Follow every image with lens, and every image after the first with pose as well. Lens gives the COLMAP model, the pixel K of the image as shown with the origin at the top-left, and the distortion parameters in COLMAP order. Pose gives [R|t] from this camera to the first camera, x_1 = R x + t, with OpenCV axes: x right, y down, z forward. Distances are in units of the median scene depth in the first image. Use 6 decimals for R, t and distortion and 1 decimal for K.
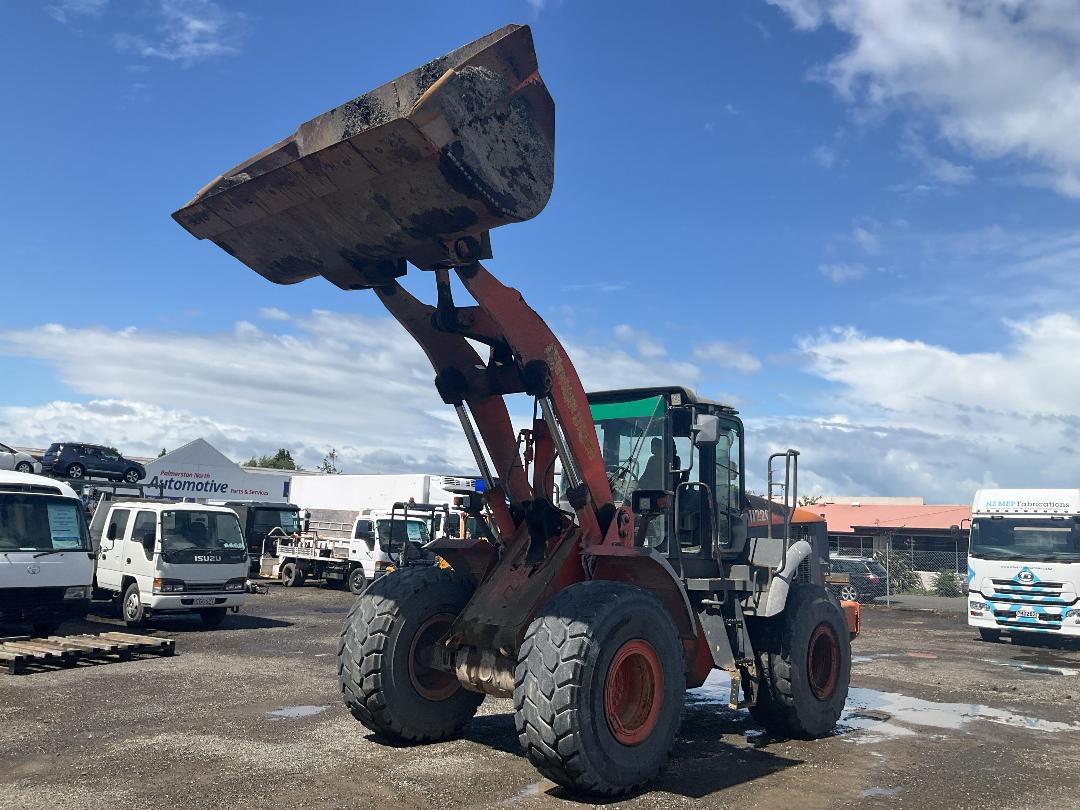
lens RADIAL K [[882.6, 0, 506.4], [0, 882.6, 403.2], [0, 0, 1]] dist [0.051041, -0.119878]
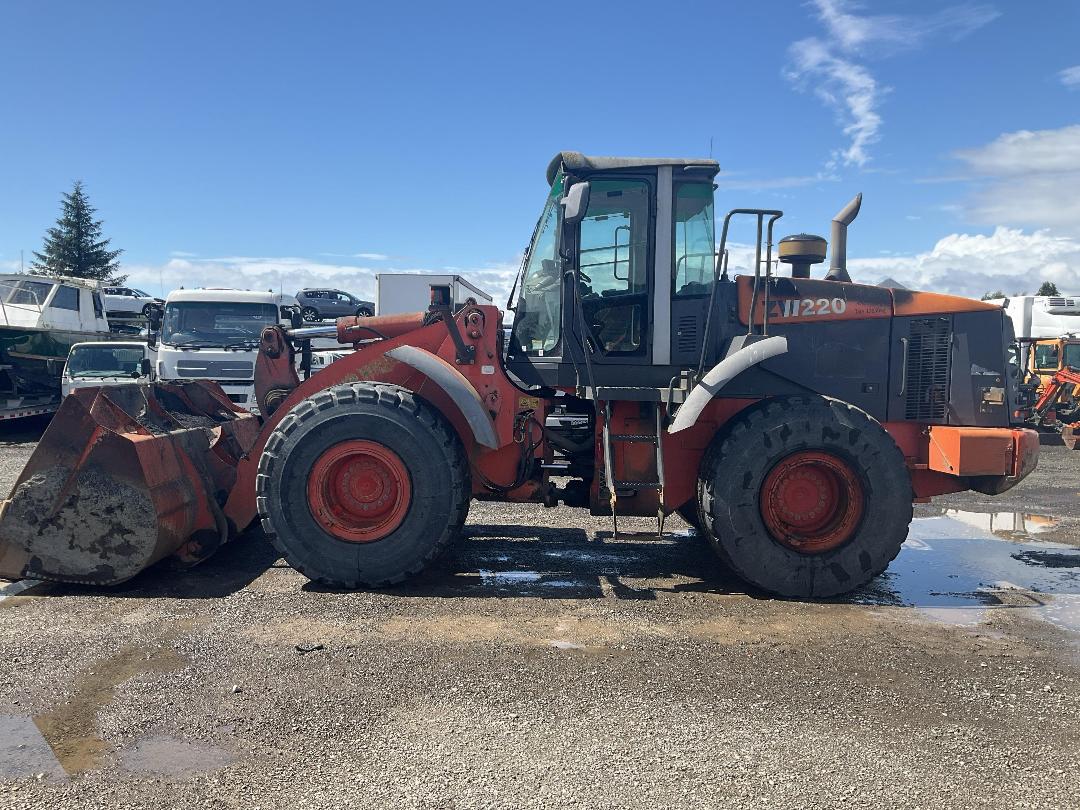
lens RADIAL K [[884.5, 0, 540.0], [0, 884.5, 405.0], [0, 0, 1]] dist [0.093699, -0.177535]
pose [[0.669644, 0.005002, -0.742665, 0.715164], [0.120533, 0.985988, 0.115323, 0.103563], [0.732836, -0.166741, 0.659658, 0.373139]]
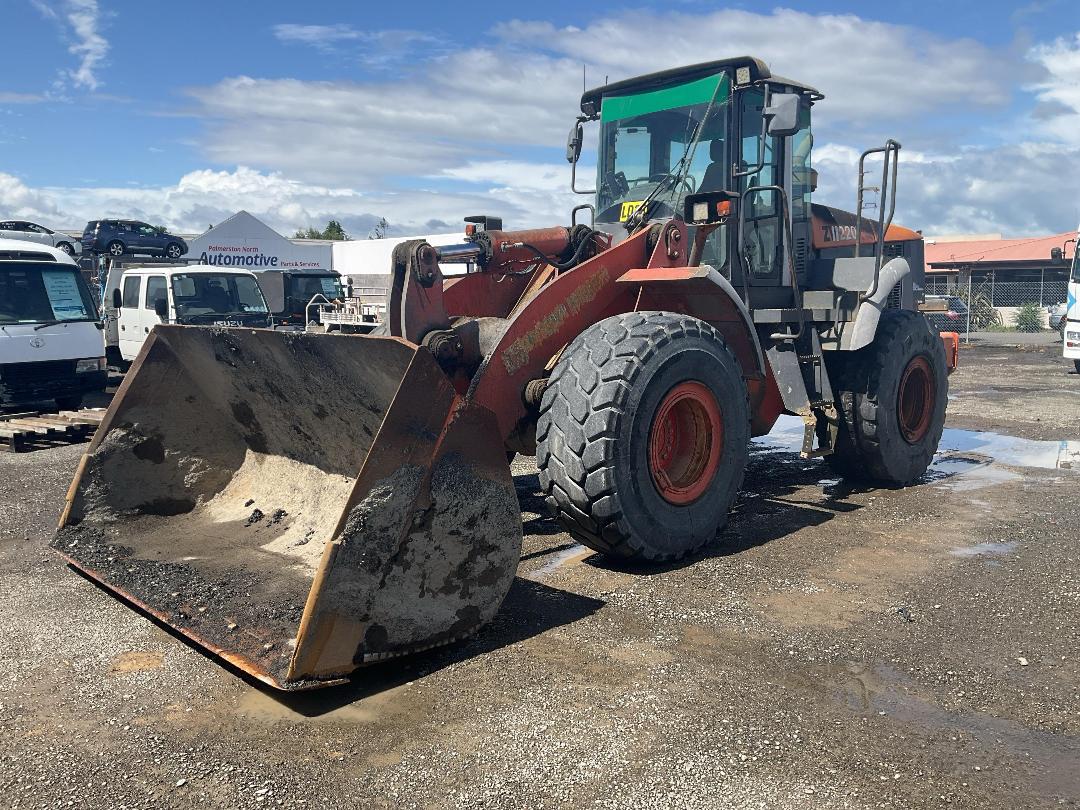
lens RADIAL K [[882.6, 0, 506.4], [0, 882.6, 403.2], [0, 0, 1]] dist [0.051041, -0.119878]
pose [[0.996387, -0.041741, -0.073964, 0.030820], [0.059566, 0.964235, 0.258269, 0.052915], [0.060539, -0.261741, 0.963238, 0.162951]]
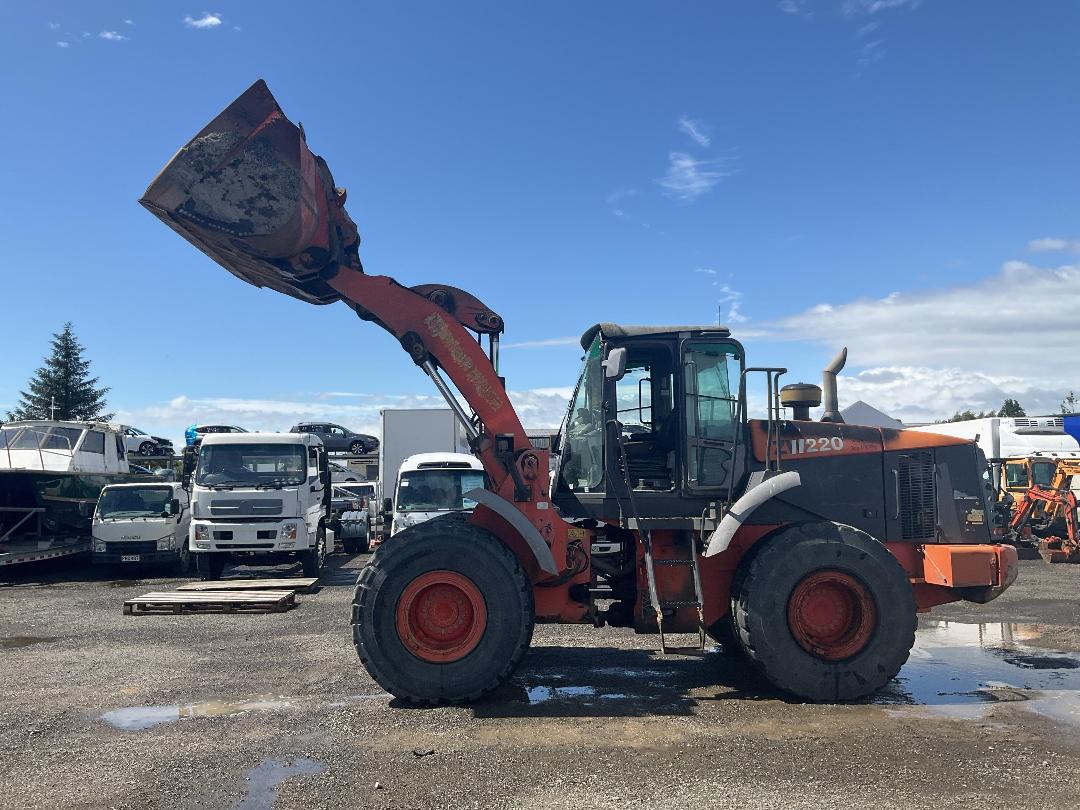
lens RADIAL K [[889.9, 0, 540.0], [0, 889.9, 405.0], [0, 0, 1]] dist [0.056277, -0.090878]
pose [[0.688444, -0.112795, -0.716465, 0.762801], [0.142909, 0.989564, -0.018470, 0.072421], [0.711071, -0.089674, 0.697379, 0.236669]]
